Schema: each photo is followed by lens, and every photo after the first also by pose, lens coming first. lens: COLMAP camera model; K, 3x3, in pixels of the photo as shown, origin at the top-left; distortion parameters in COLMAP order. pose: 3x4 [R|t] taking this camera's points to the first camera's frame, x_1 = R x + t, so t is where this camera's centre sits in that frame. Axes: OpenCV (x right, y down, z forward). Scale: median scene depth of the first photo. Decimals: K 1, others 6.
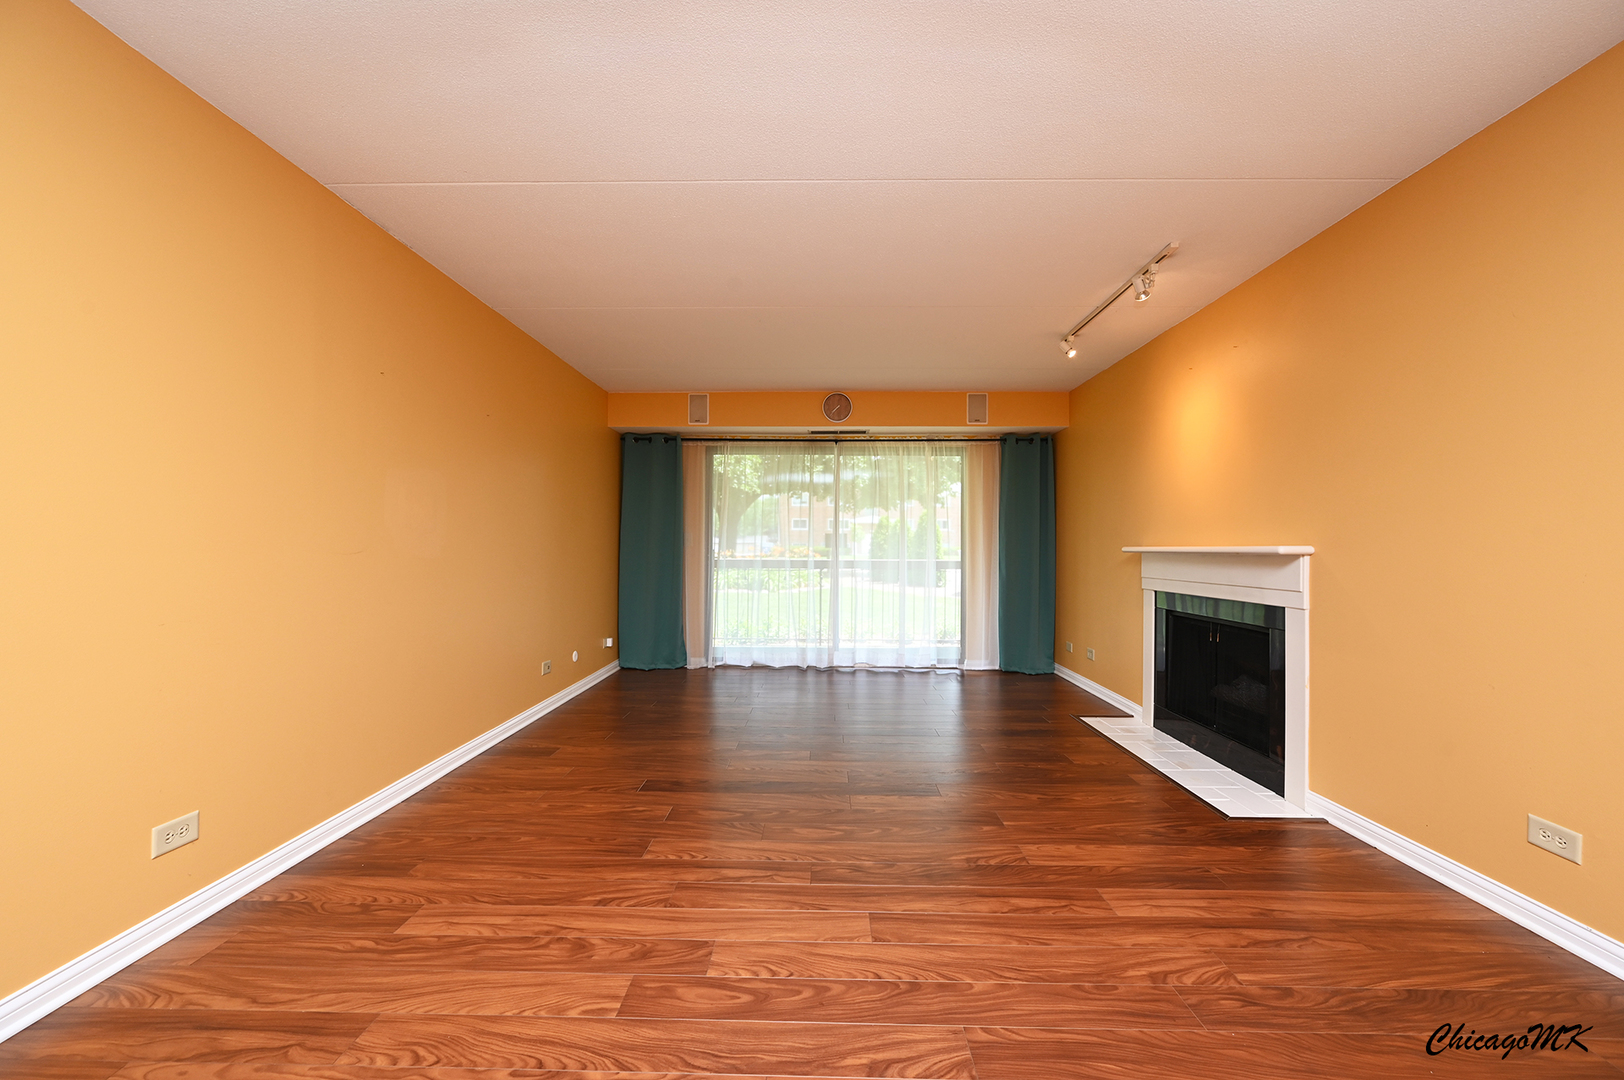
lens RADIAL K [[638.8, 0, 808.1], [0, 638.8, 540.9], [0, 0, 1]] dist [-0.000194, 0.000011]
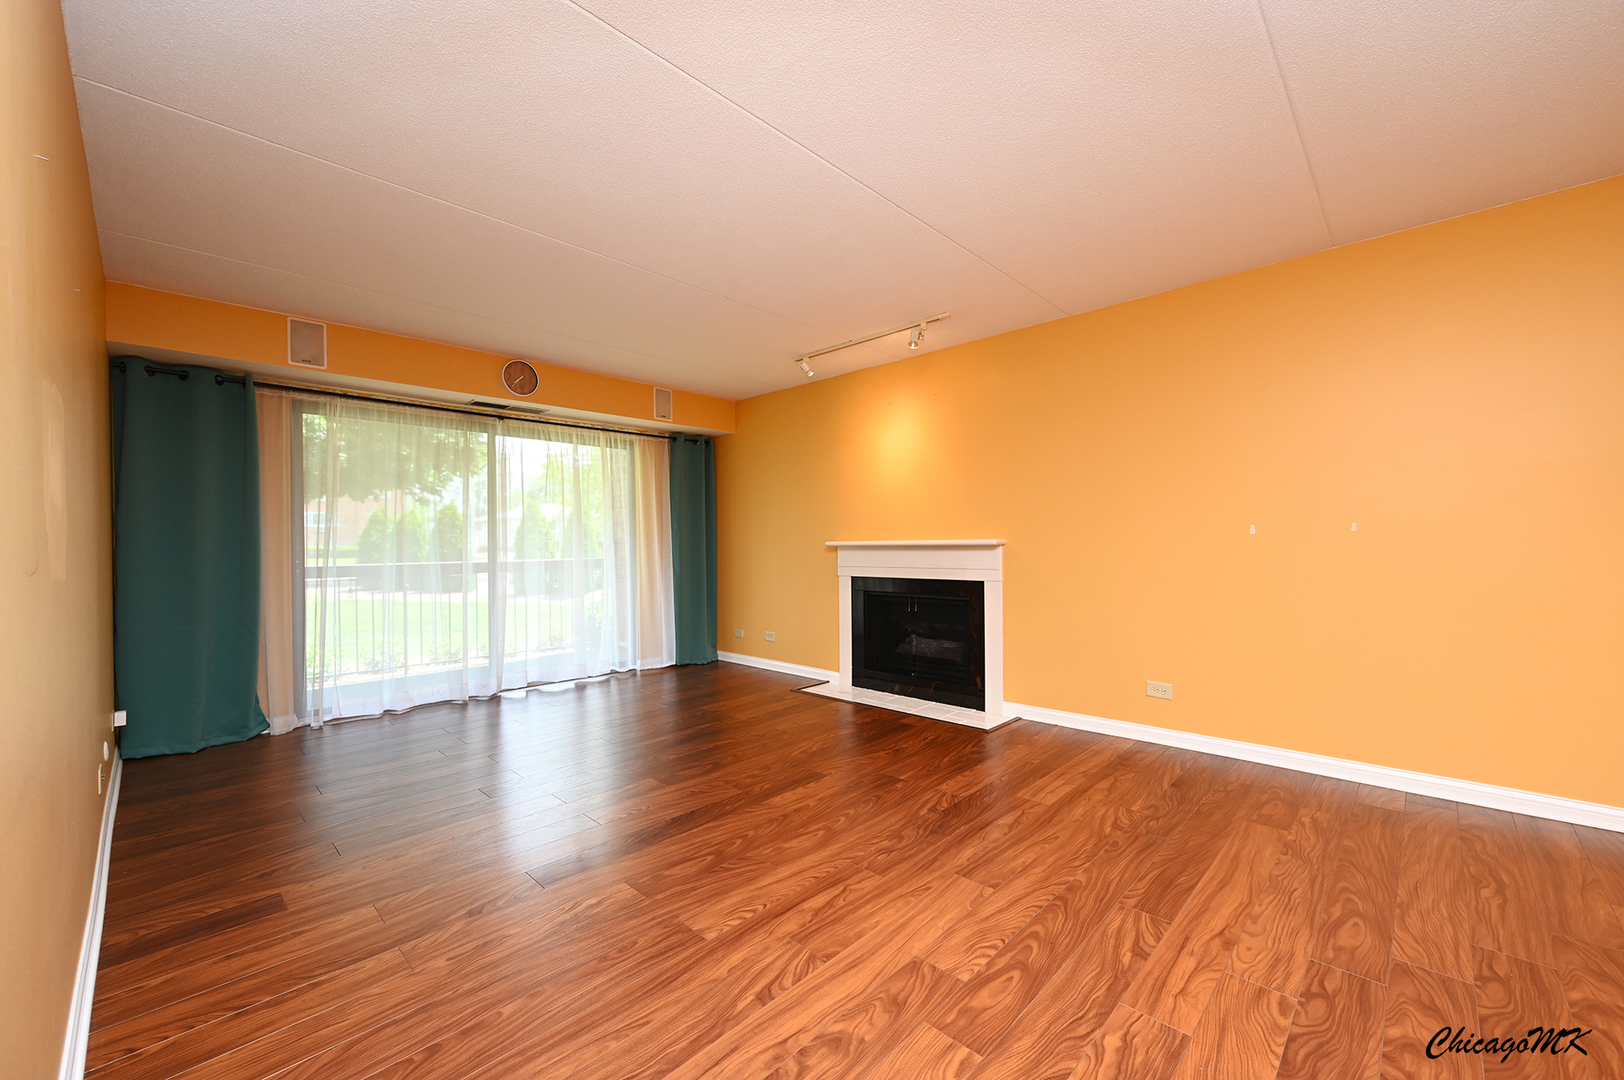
lens RADIAL K [[641.9, 0, 812.0], [0, 641.9, 540.0], [0, 0, 1]] dist [0.000563, 0.000064]
pose [[0.676671, -0.008938, 0.736231, -0.411980], [0.006924, 0.999959, 0.005776, -0.000665], [-0.736253, 0.001189, 0.676705, 0.201849]]
